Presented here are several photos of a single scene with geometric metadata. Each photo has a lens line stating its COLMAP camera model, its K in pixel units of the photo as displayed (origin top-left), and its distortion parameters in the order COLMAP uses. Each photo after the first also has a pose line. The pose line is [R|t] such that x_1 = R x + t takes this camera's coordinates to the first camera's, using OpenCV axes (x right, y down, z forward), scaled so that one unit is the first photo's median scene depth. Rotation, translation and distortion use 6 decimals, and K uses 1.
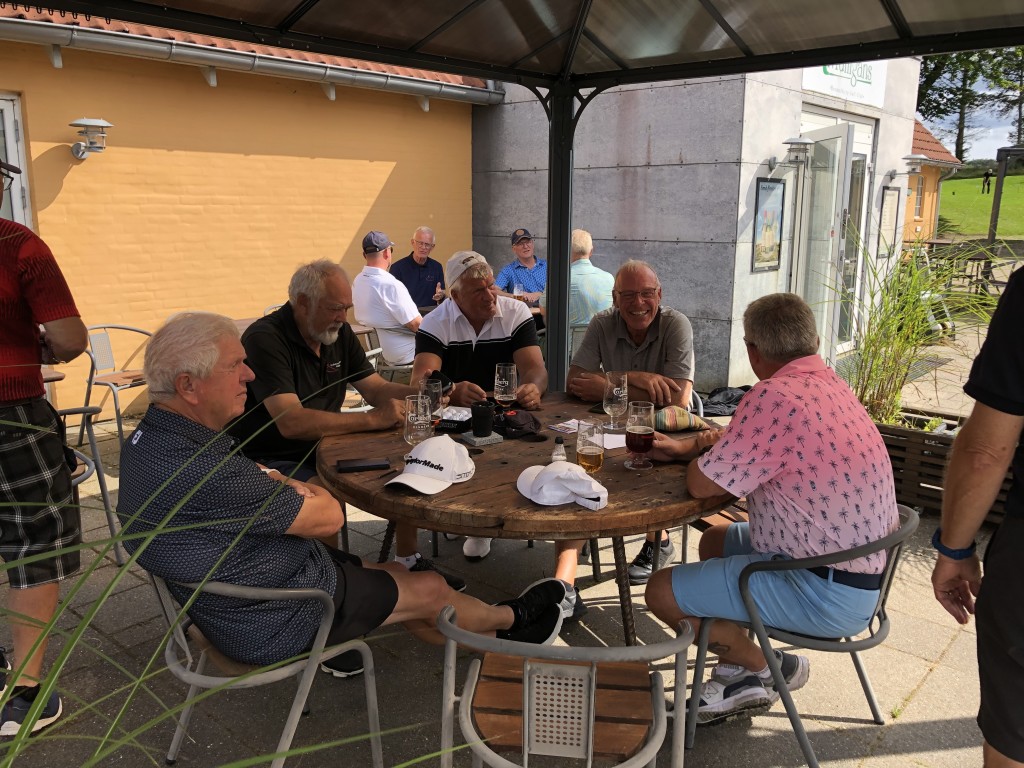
lens RADIAL K [[845.2, 0, 505.8], [0, 845.2, 384.1], [0, 0, 1]] dist [0.011094, -0.011351]
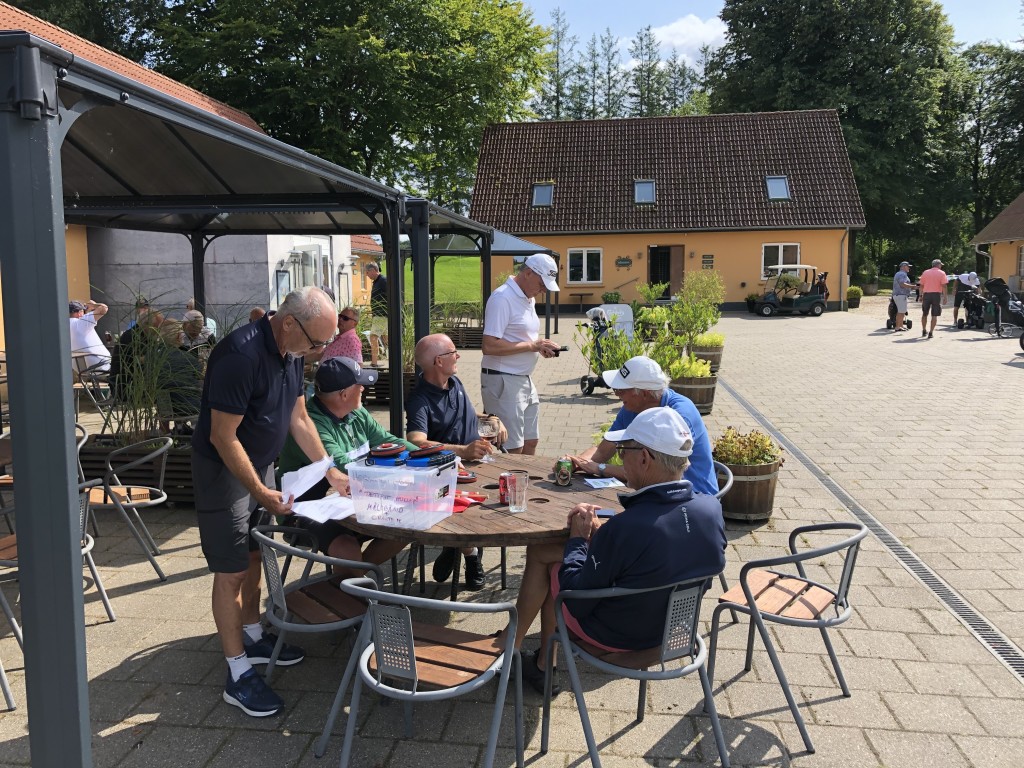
lens RADIAL K [[845.2, 0, 505.8], [0, 845.2, 384.1], [0, 0, 1]] dist [0.011094, -0.011351]
pose [[0.825064, -0.078244, 0.559595, -0.347732], [0.125593, 0.990986, -0.046612, 0.157798], [-0.550904, 0.108739, 0.827454, -0.801506]]
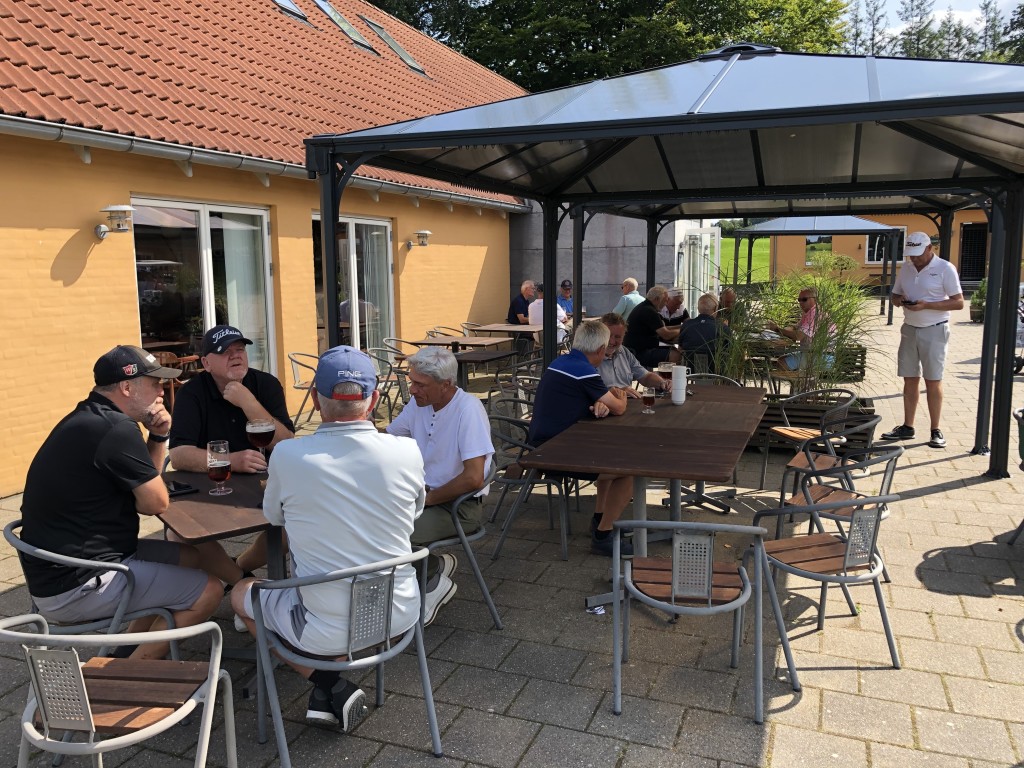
lens RADIAL K [[845.2, 0, 505.8], [0, 845.2, 384.1], [0, 0, 1]] dist [0.011094, -0.011351]
pose [[0.939245, -0.066821, 0.336679, -0.777094], [0.090514, 0.994367, -0.055156, 0.145965], [-0.331097, 0.082279, 0.940003, -0.742559]]
